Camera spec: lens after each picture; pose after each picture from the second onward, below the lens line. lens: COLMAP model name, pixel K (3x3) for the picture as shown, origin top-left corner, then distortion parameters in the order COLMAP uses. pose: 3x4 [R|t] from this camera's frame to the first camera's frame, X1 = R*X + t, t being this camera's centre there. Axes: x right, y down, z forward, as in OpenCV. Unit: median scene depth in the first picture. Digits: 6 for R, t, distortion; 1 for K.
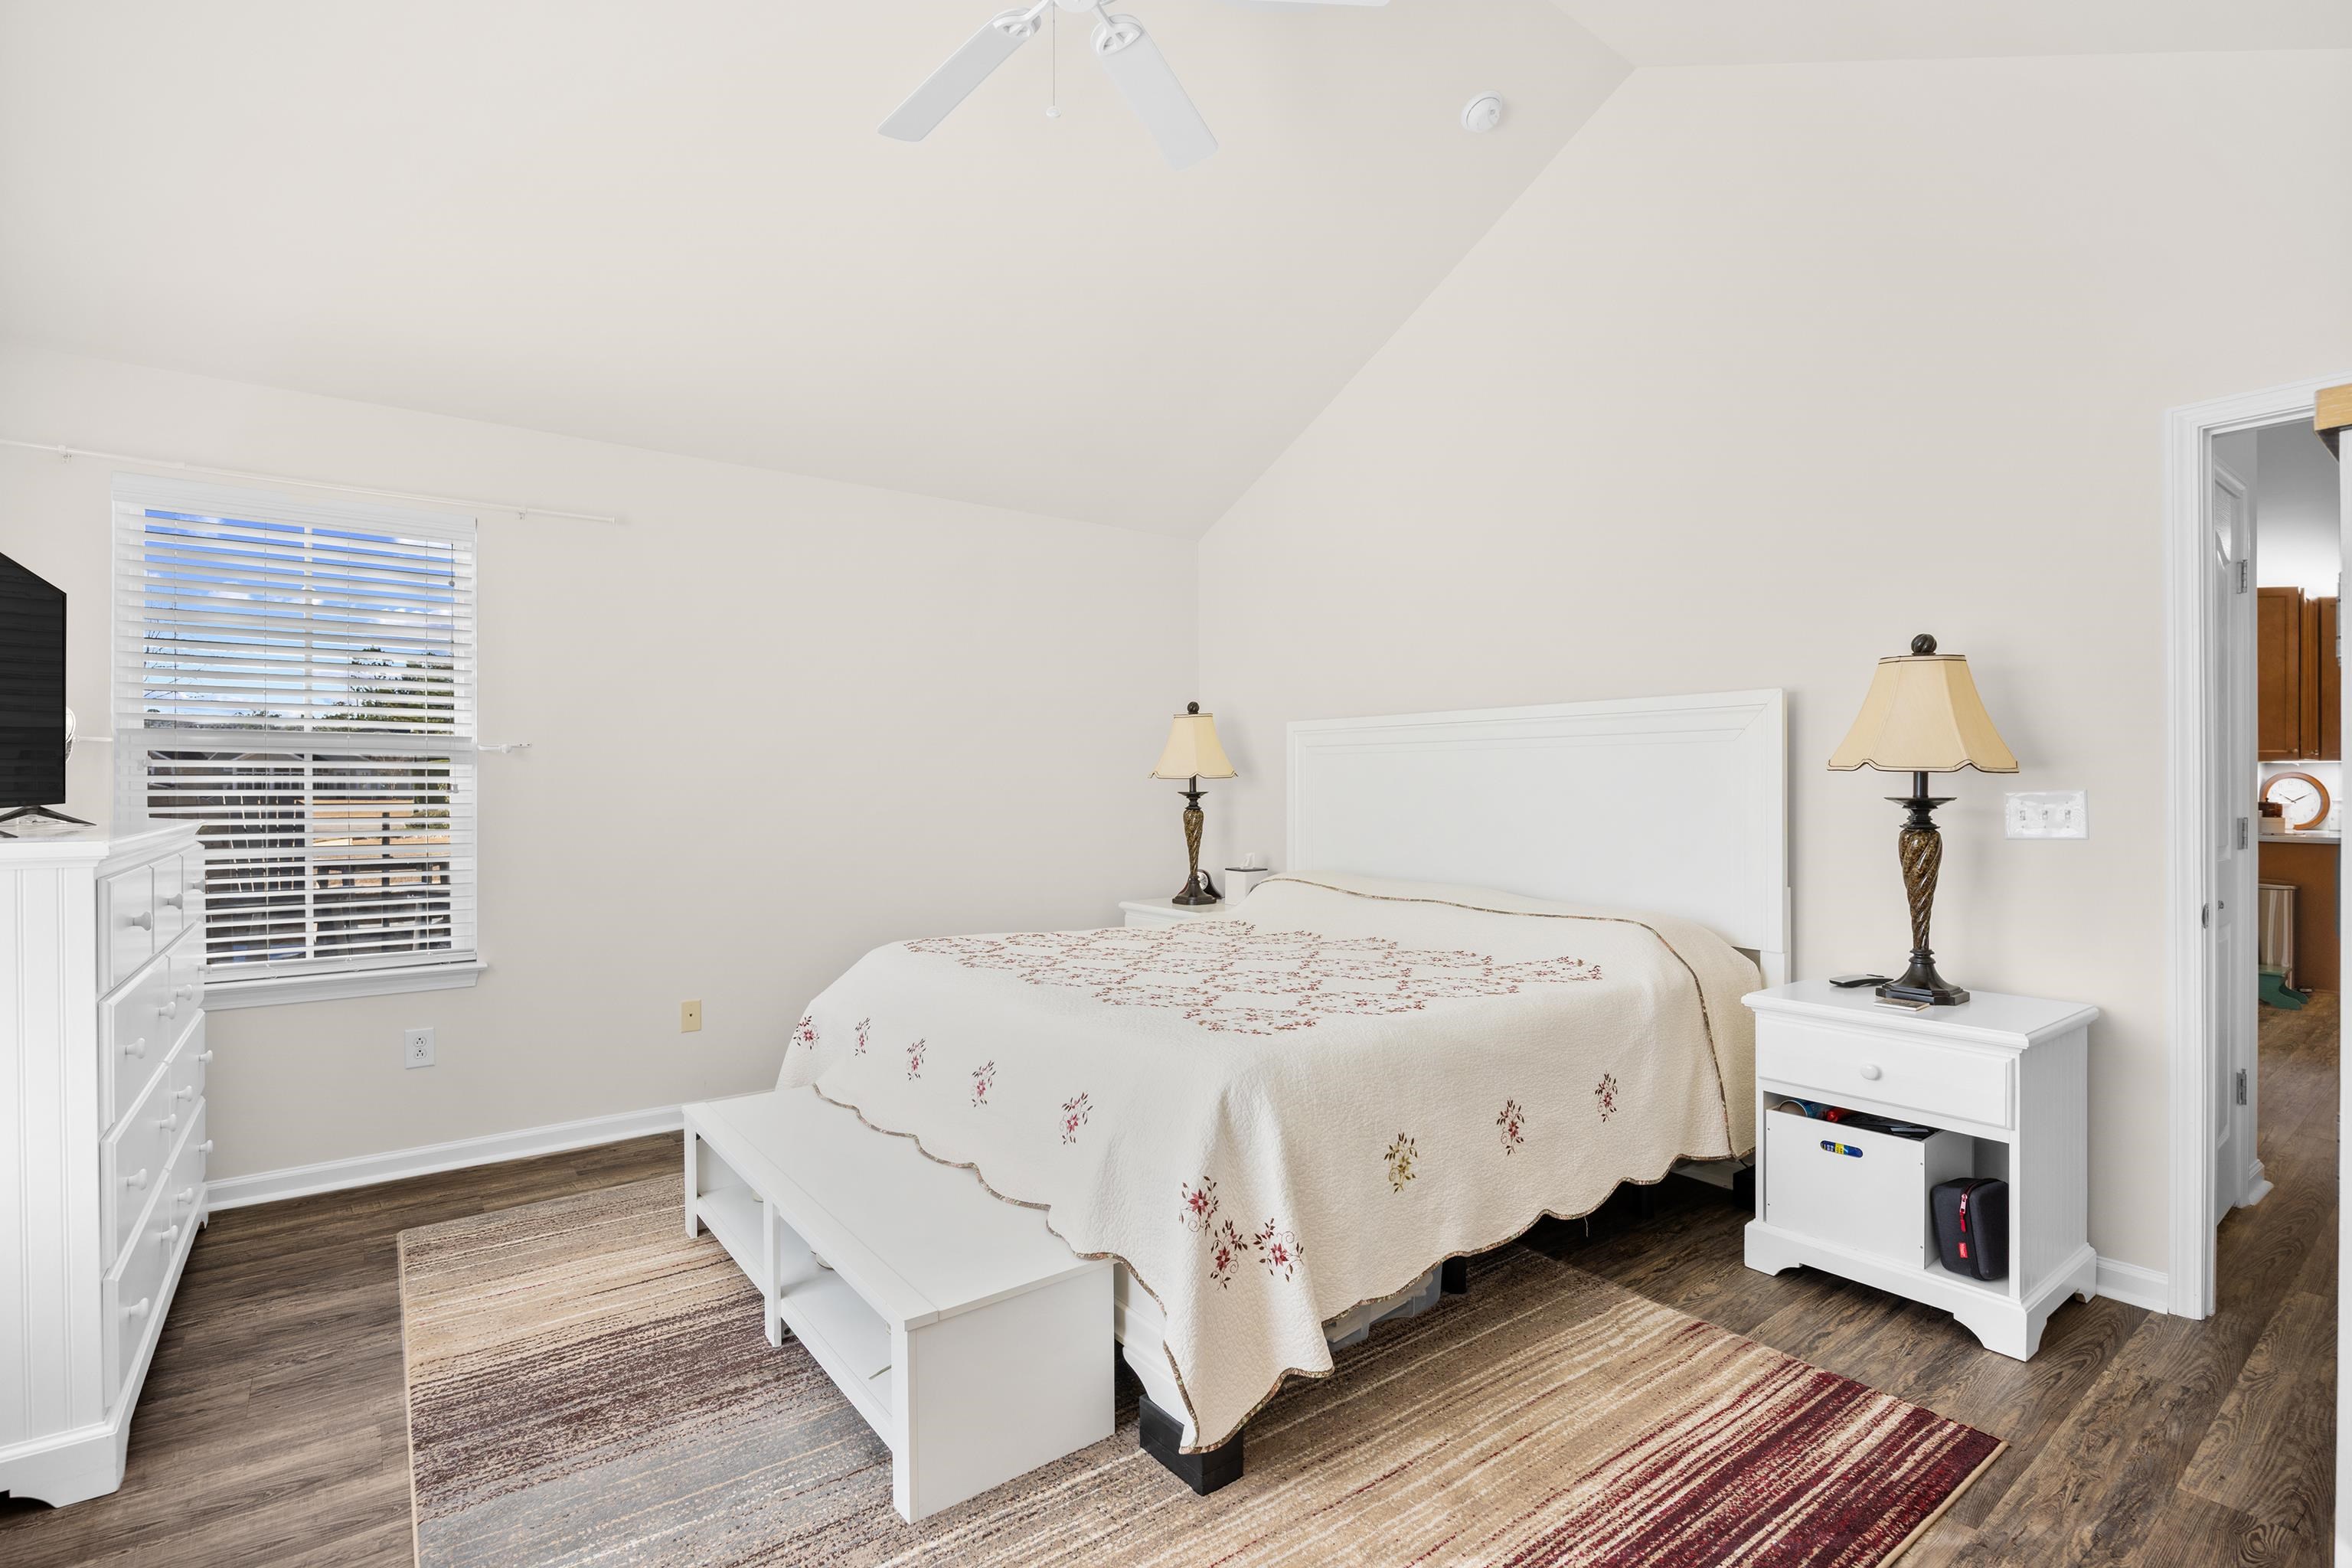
lens RADIAL K [[1105.8, 0, 1151.5], [0, 1105.8, 780.6], [0, 0, 1]] dist [-0.015119, 0.000867]
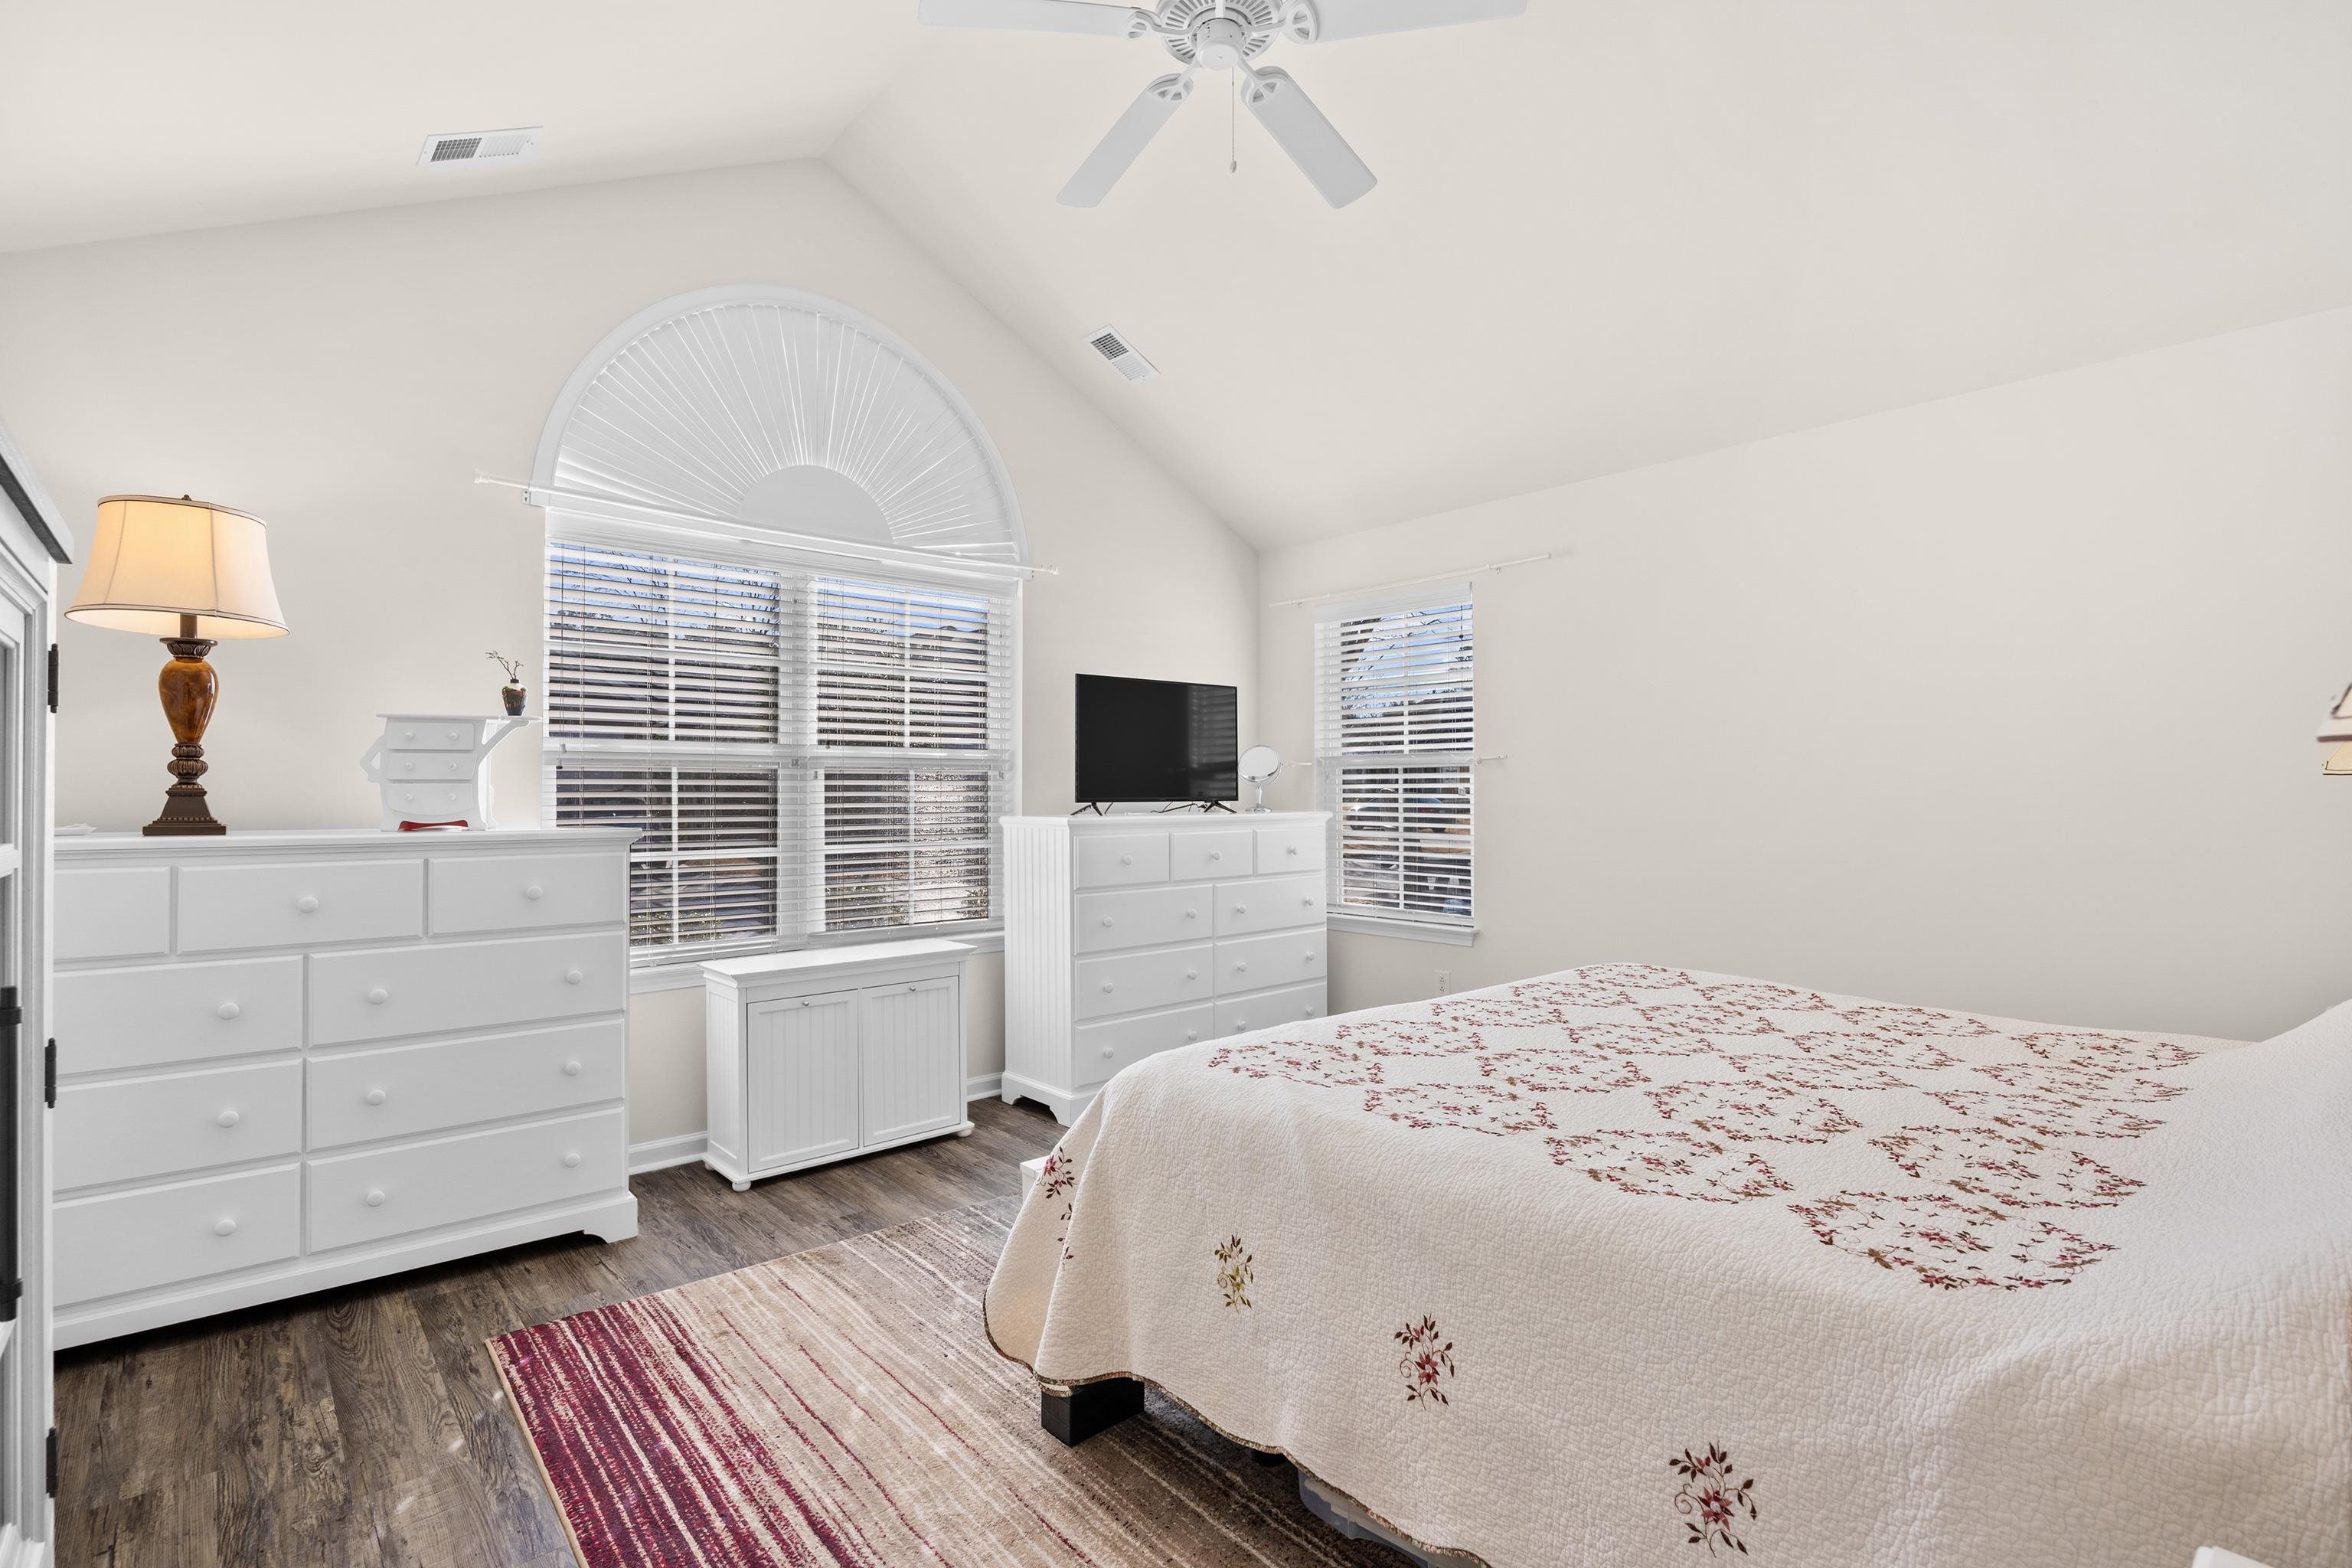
lens RADIAL K [[1092.8, 0, 1170.3], [0, 1092.8, 763.9], [0, 0, 1]] dist [-0.017564, 0.001873]
pose [[0.070223, -0.022352, -0.997281, 0.912953], [0.006912, 0.999736, -0.021921, -0.001045], [0.997507, -0.005354, 0.070359, 0.818603]]
